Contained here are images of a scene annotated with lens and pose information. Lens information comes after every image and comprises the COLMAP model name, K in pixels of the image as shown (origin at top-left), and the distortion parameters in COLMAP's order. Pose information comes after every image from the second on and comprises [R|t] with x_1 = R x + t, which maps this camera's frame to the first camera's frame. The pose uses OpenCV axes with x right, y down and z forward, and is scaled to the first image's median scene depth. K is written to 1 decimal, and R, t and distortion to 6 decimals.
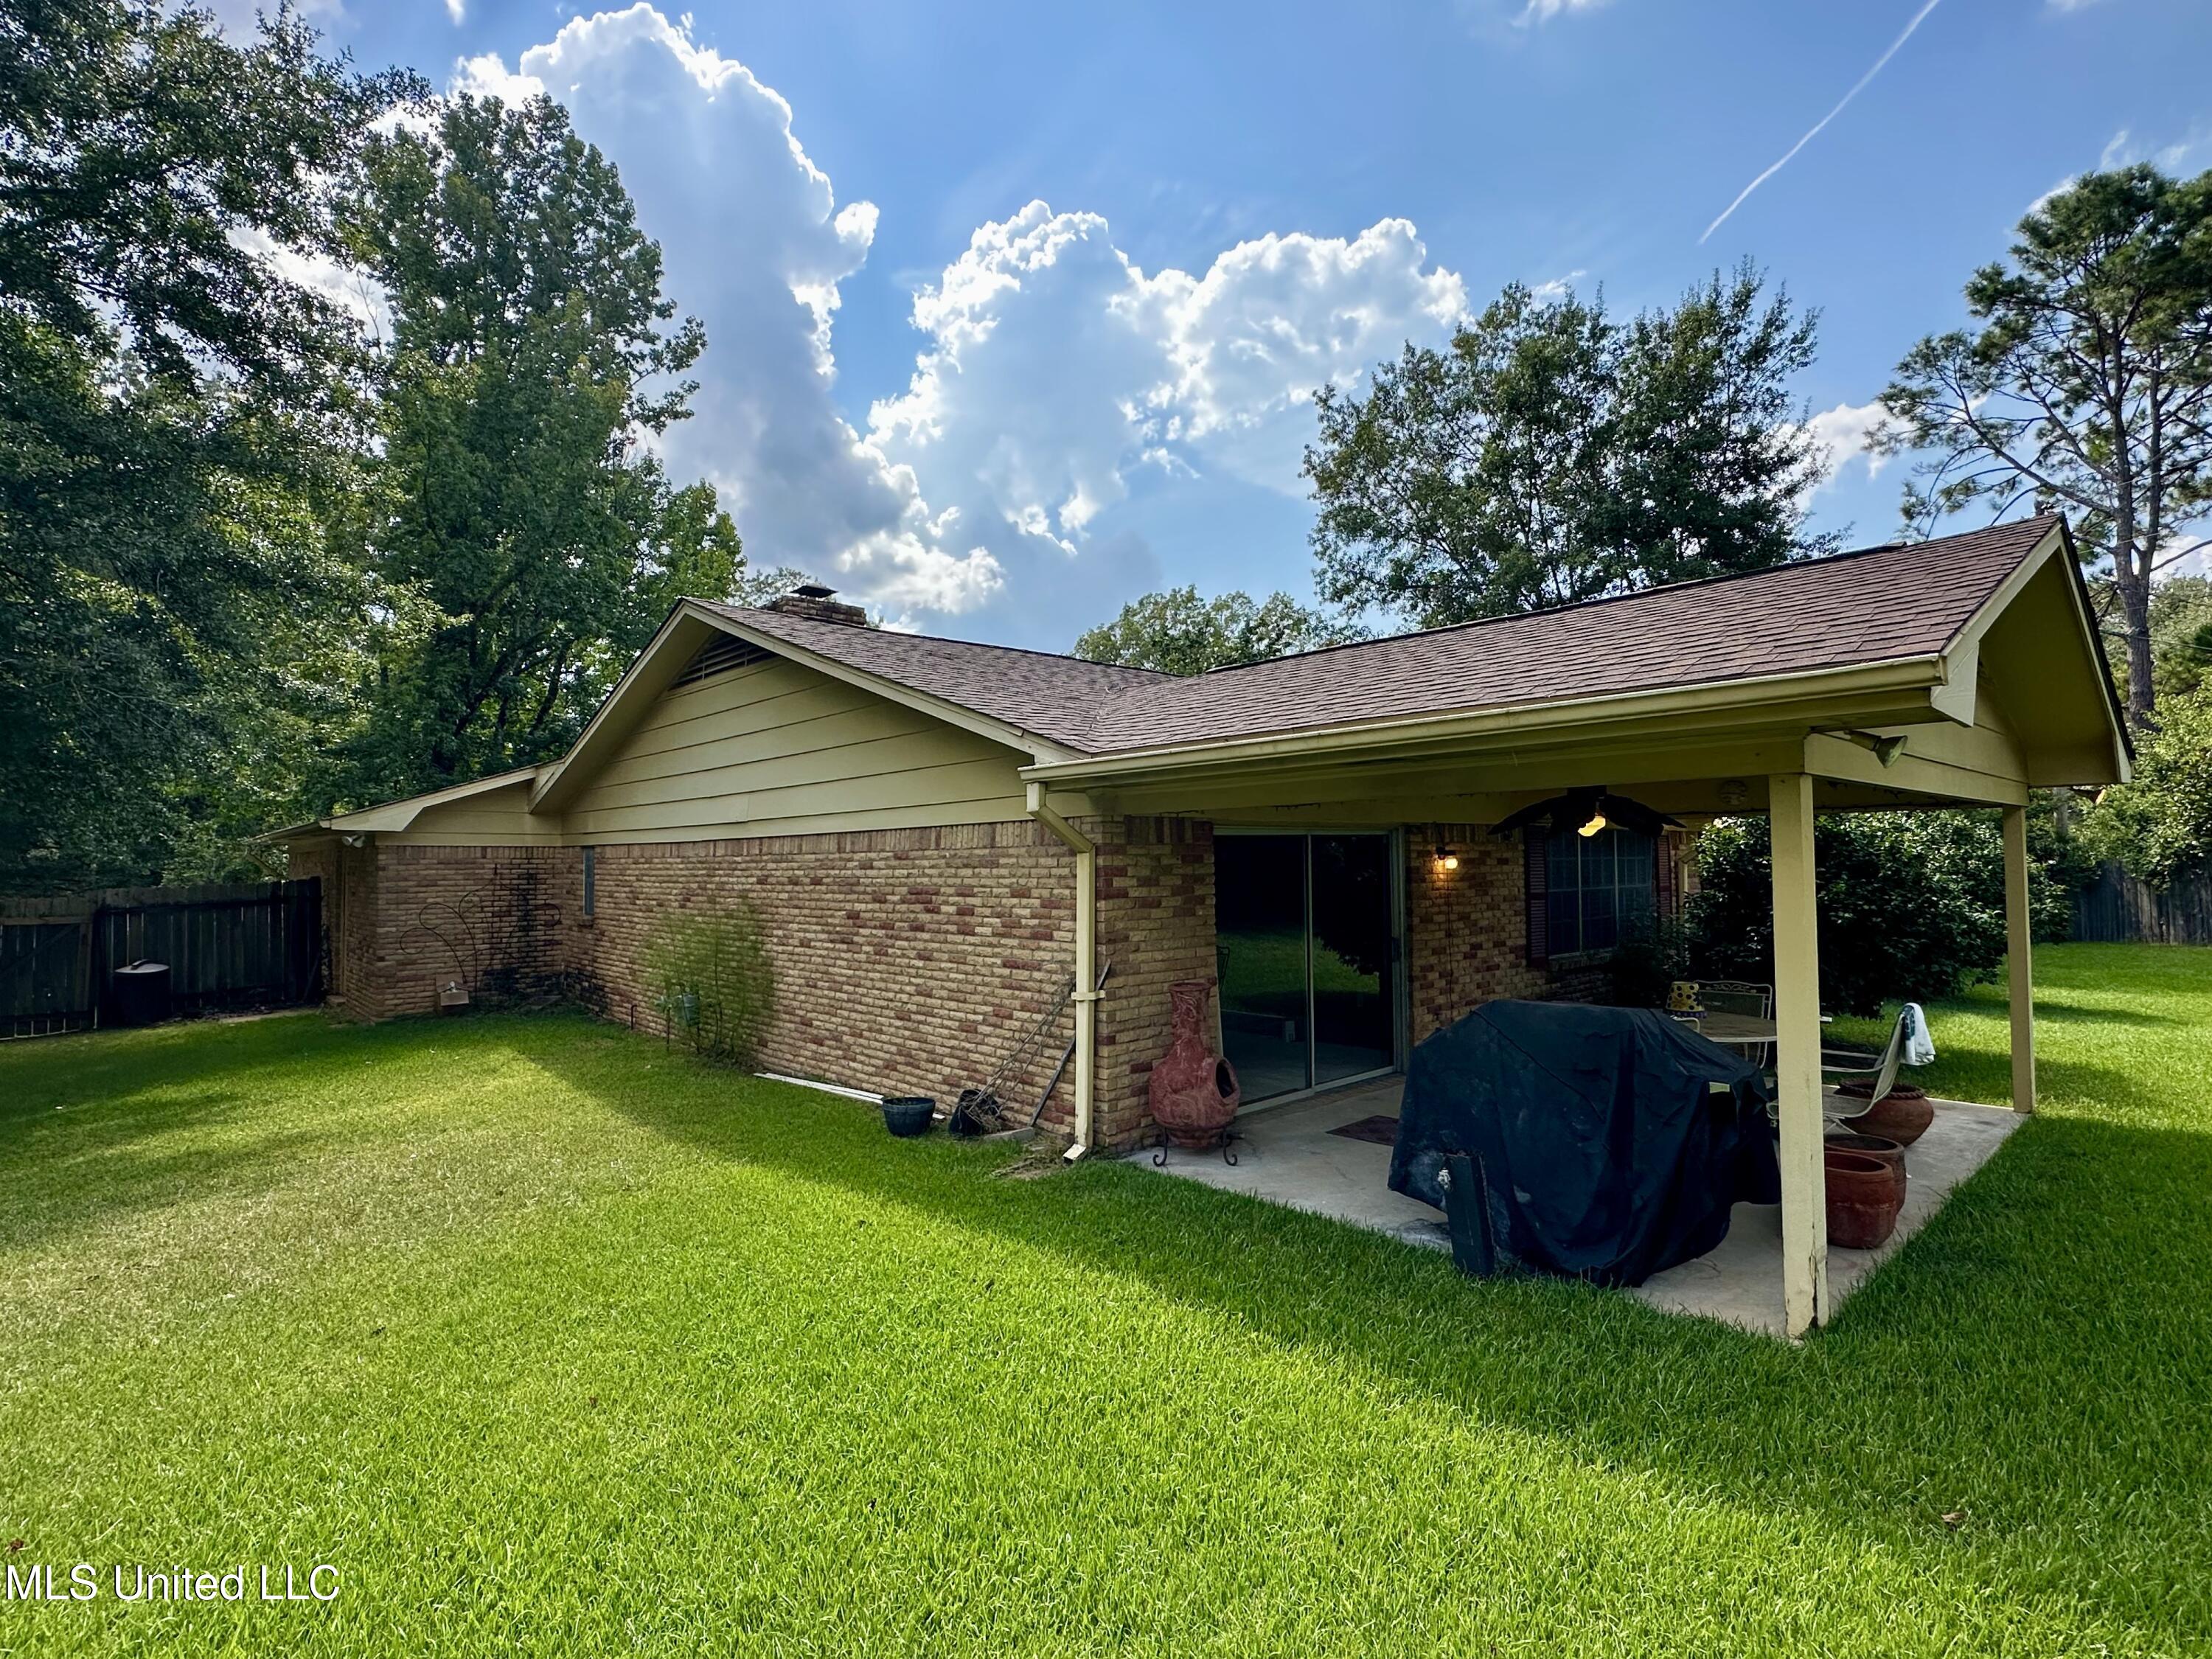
lens RADIAL K [[1079.6, 0, 1100.2], [0, 1079.6, 828.9], [0, 0, 1]] dist [-0.002693, -0.000416]
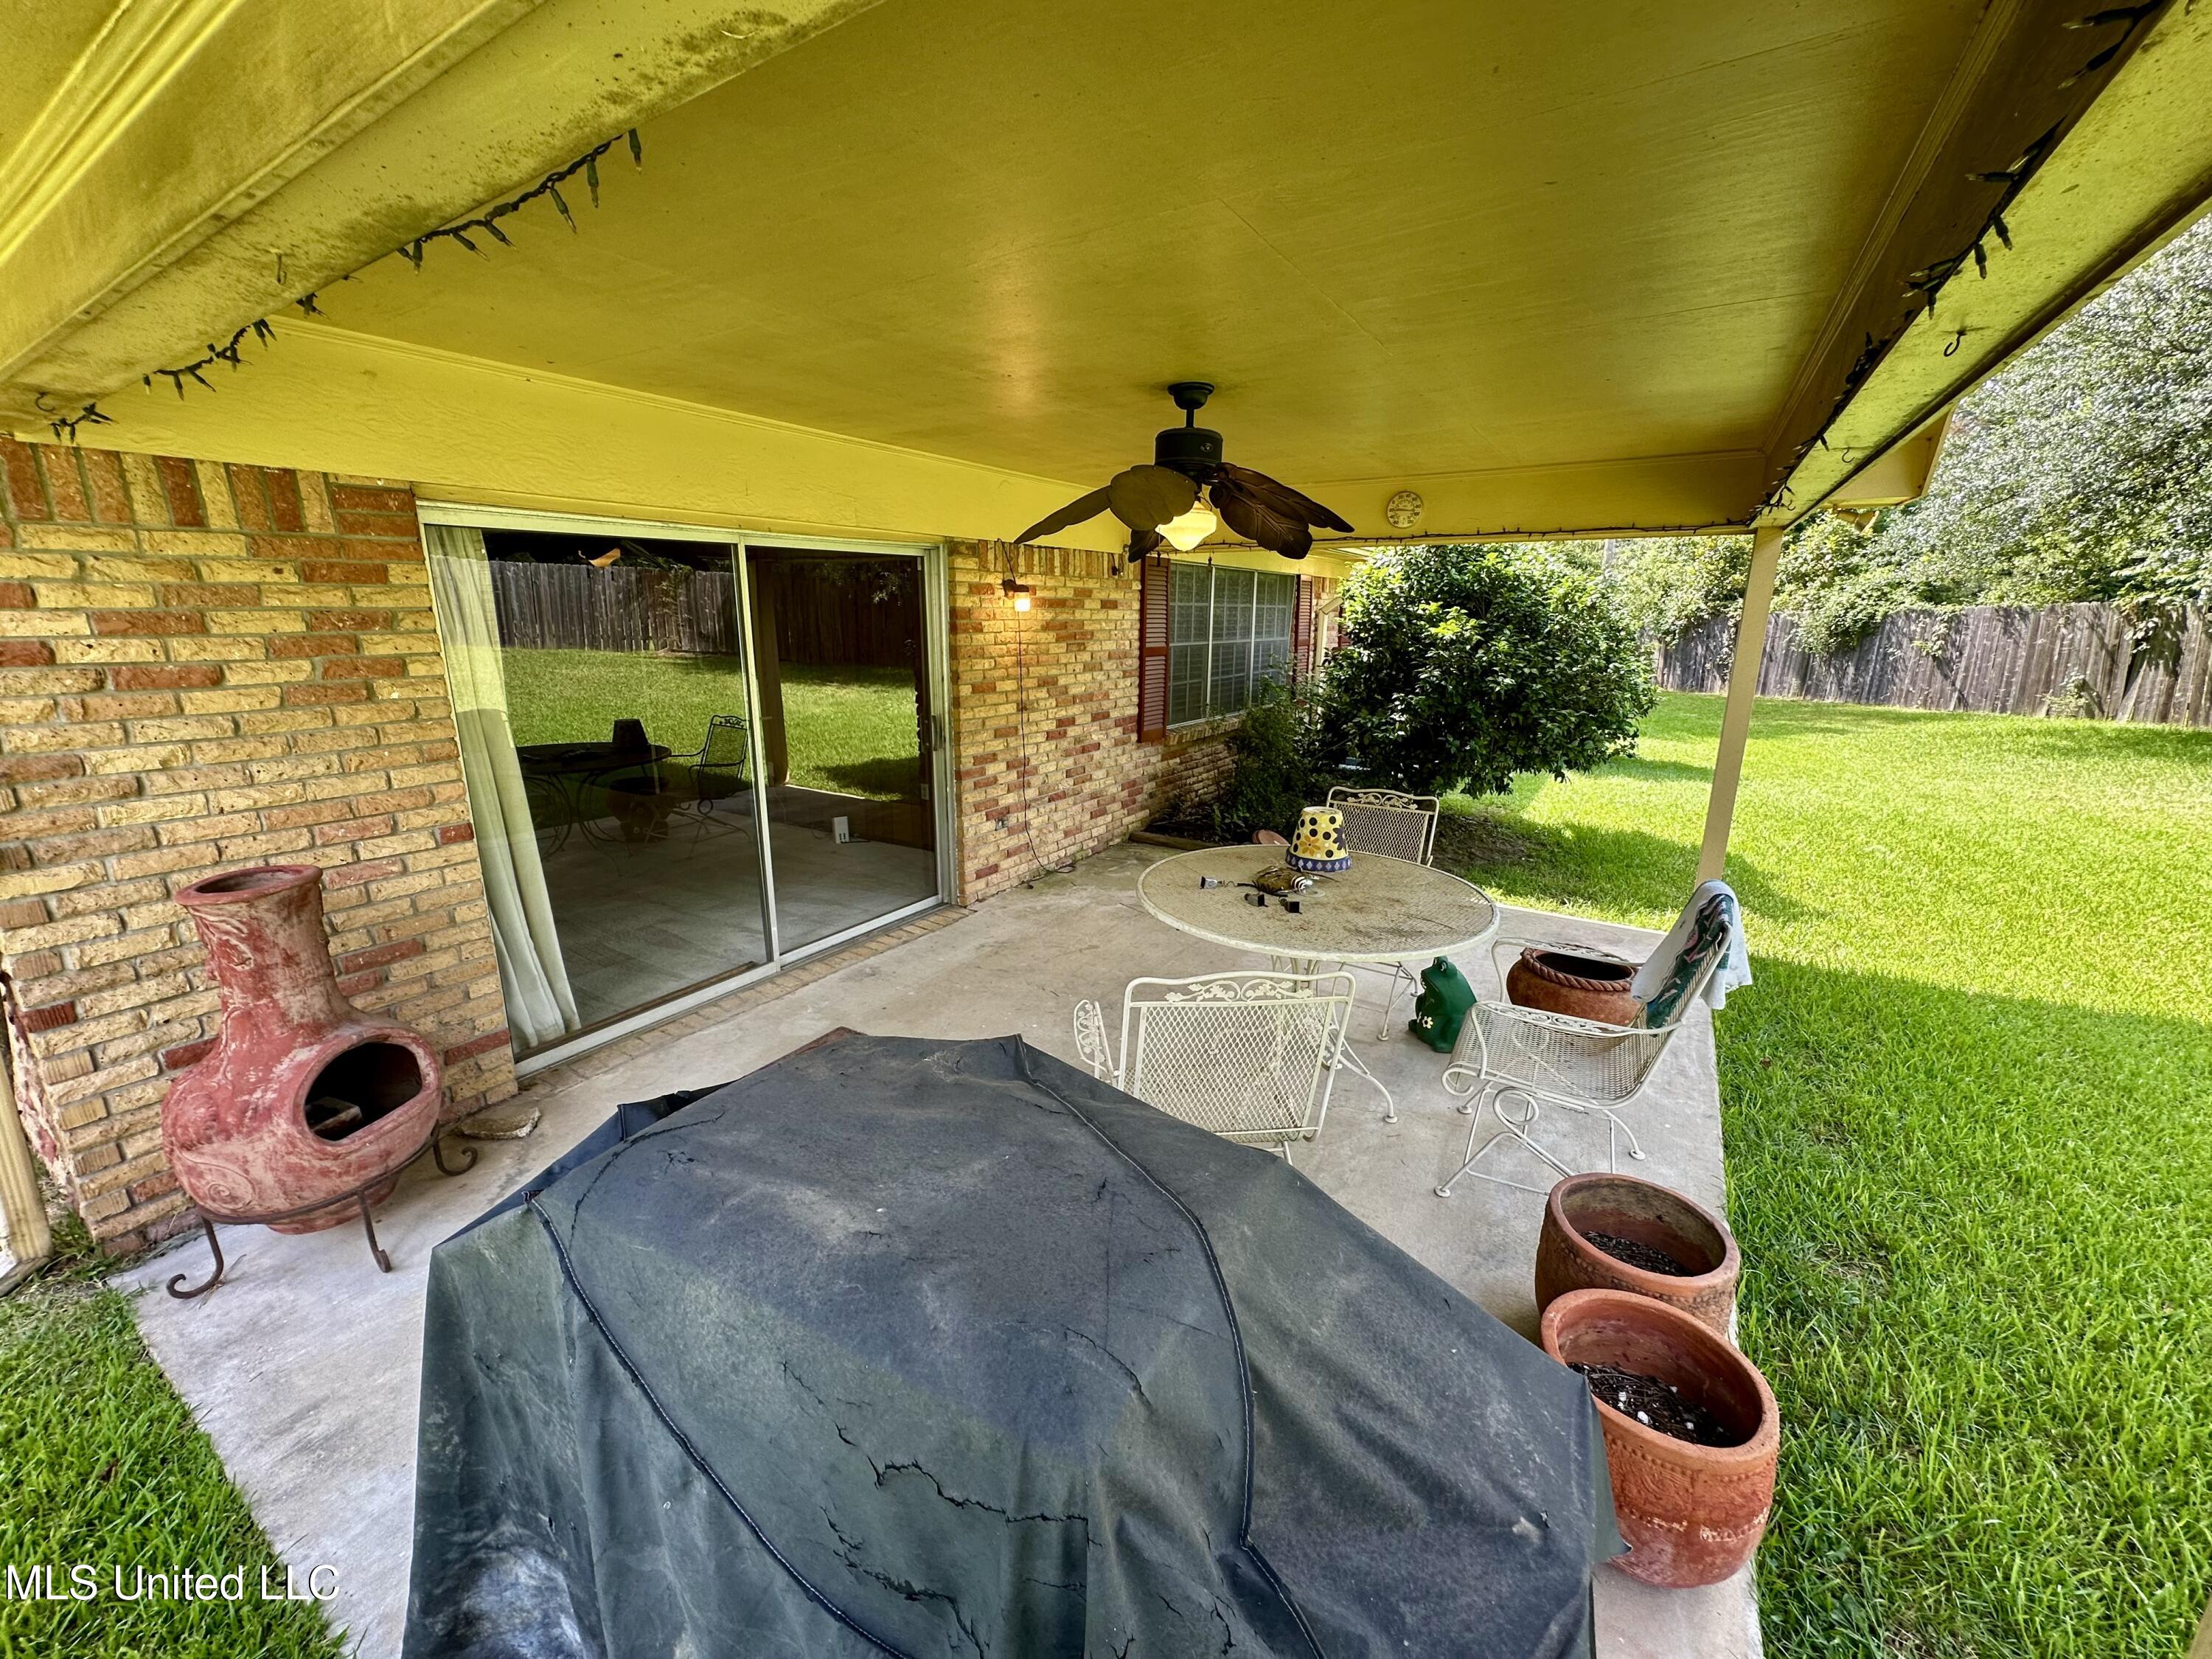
lens RADIAL K [[876.6, 0, 1103.1], [0, 876.6, 824.2], [0, 0, 1]] dist [-0.000542, -0.000128]
pose [[0.965515, -0.043530, 0.256683, 0.223189], [-0.026337, 0.964535, 0.262639, 0.018833], [-0.259013, -0.260342, 0.930126, 0.430534]]
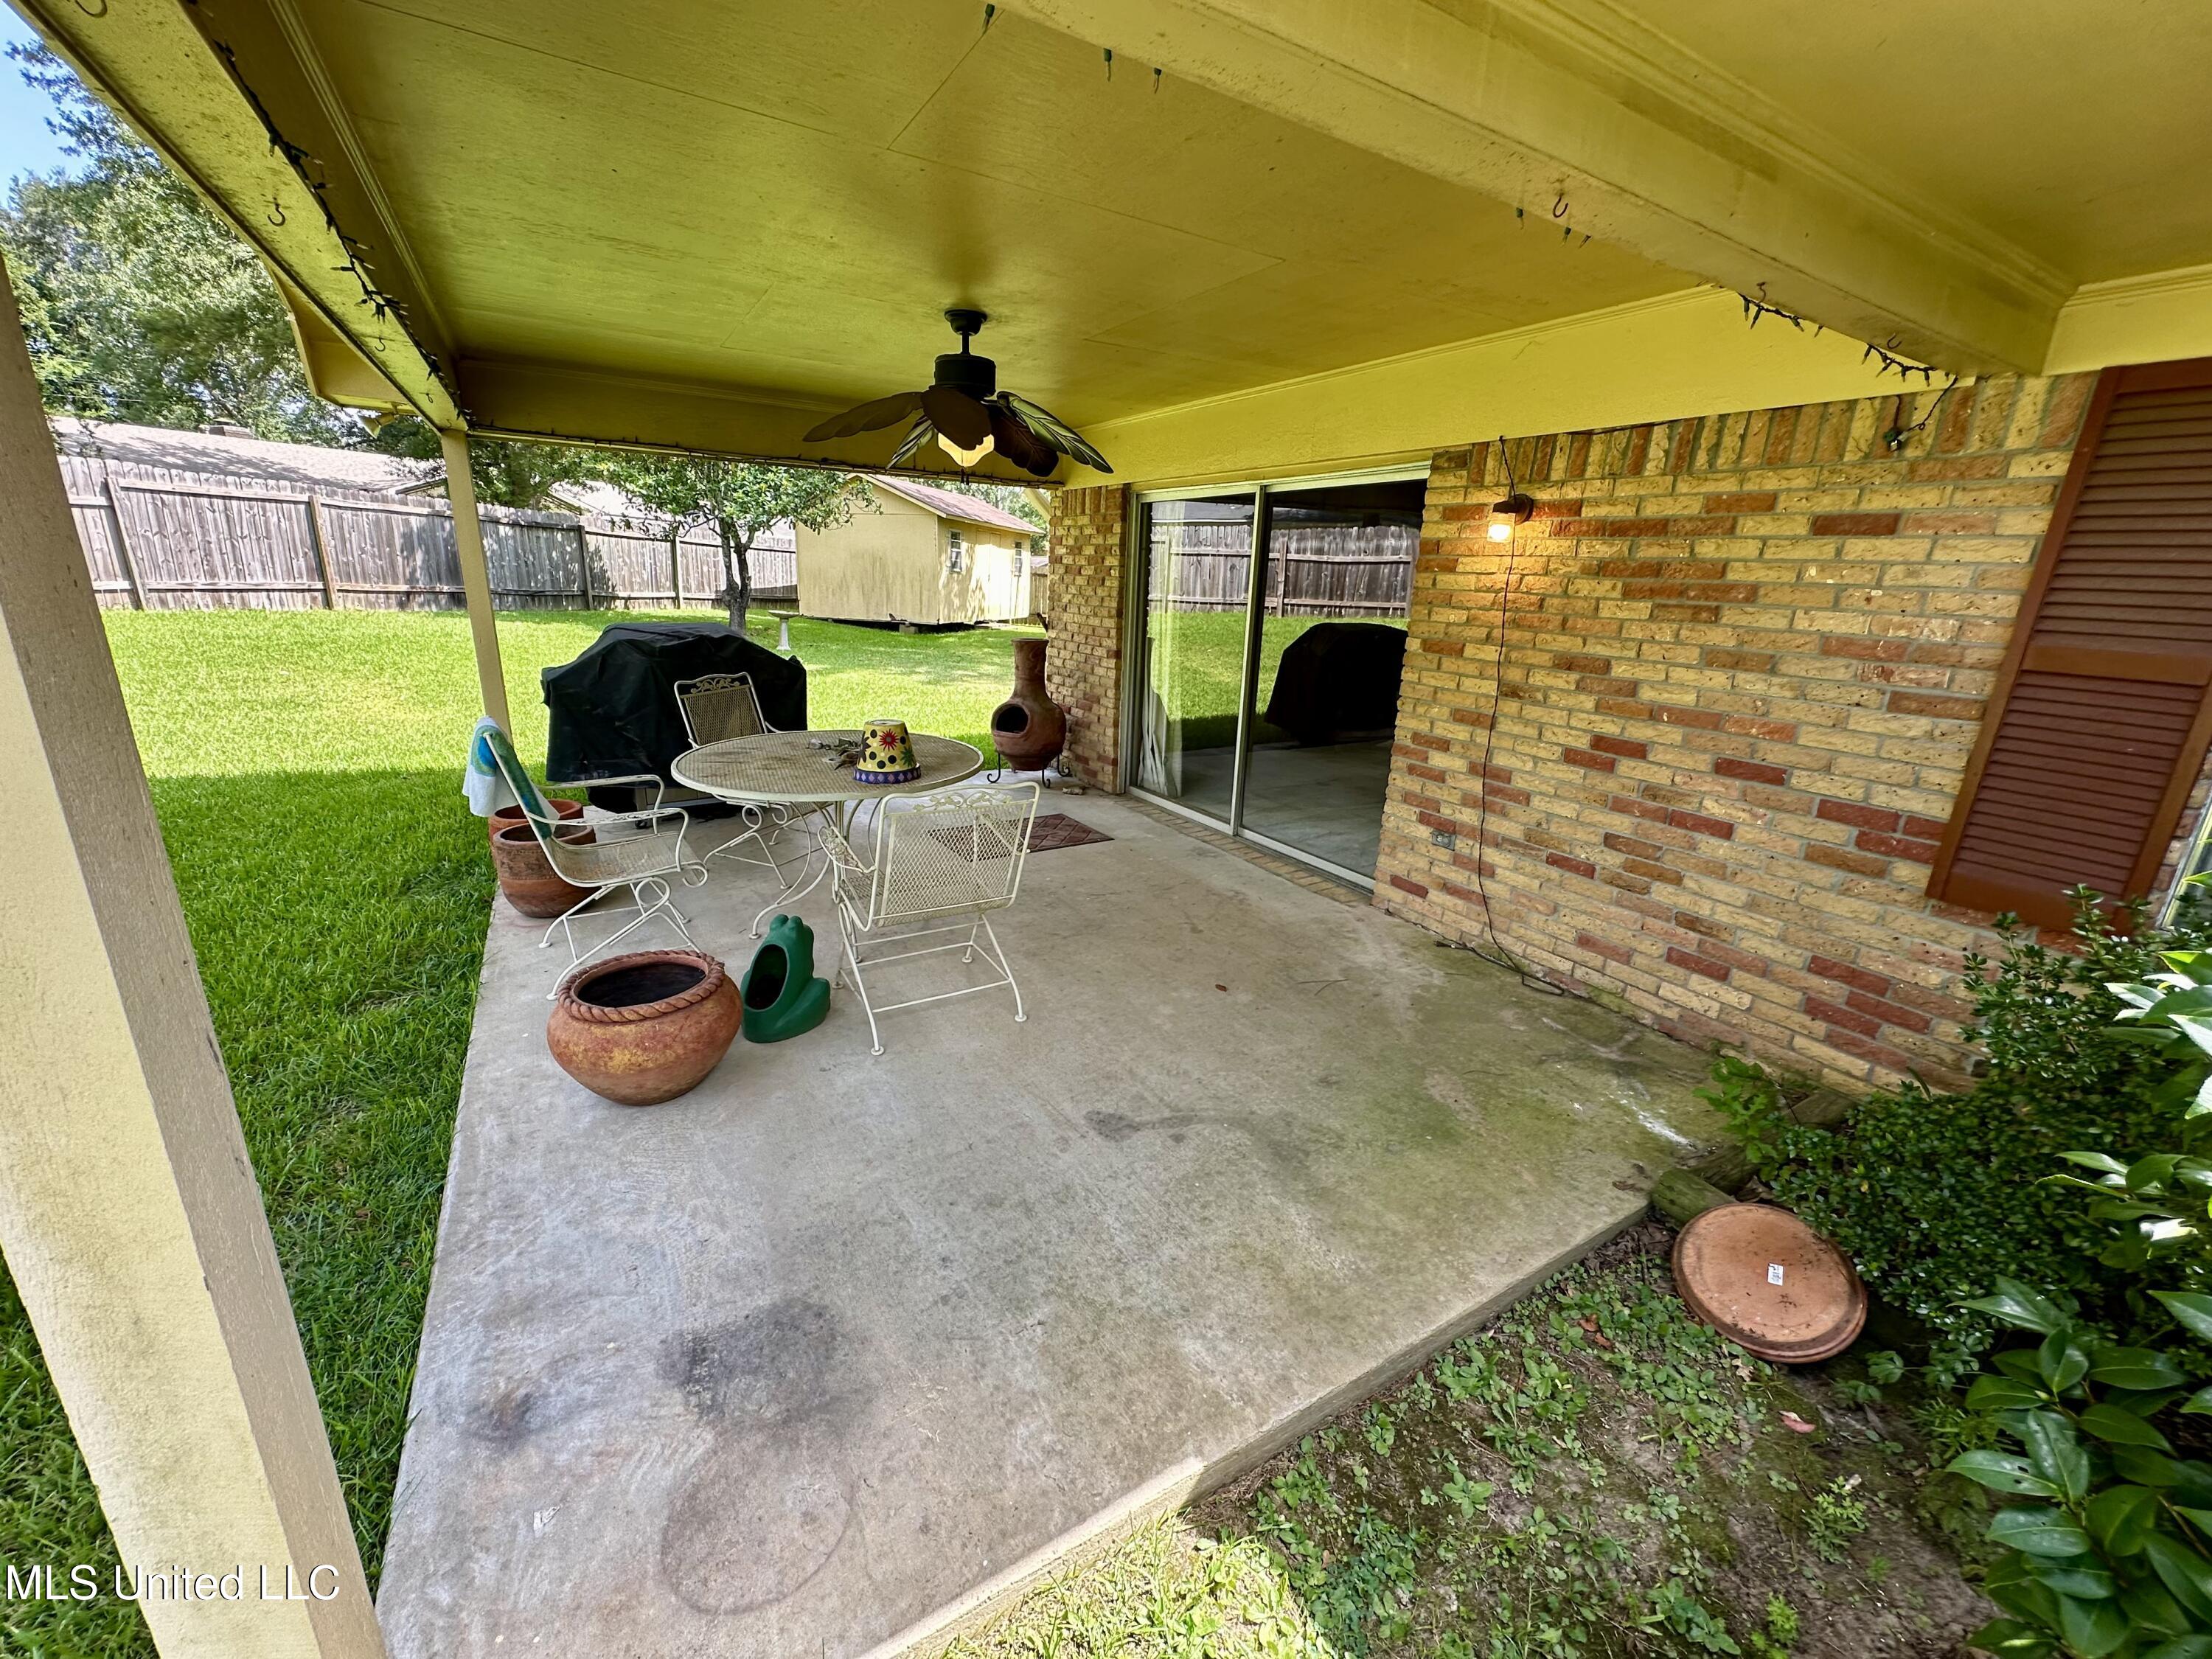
lens RADIAL K [[876.6, 0, 1104.8], [0, 876.6, 822.6], [0, 0, 1]] dist [-0.000542, -0.000128]
pose [[-0.192443, 0.279307, -0.940720, 0.730228], [-0.004444, 0.958380, 0.285459, 0.044290], [0.981298, 0.059115, -0.183193, 0.901100]]
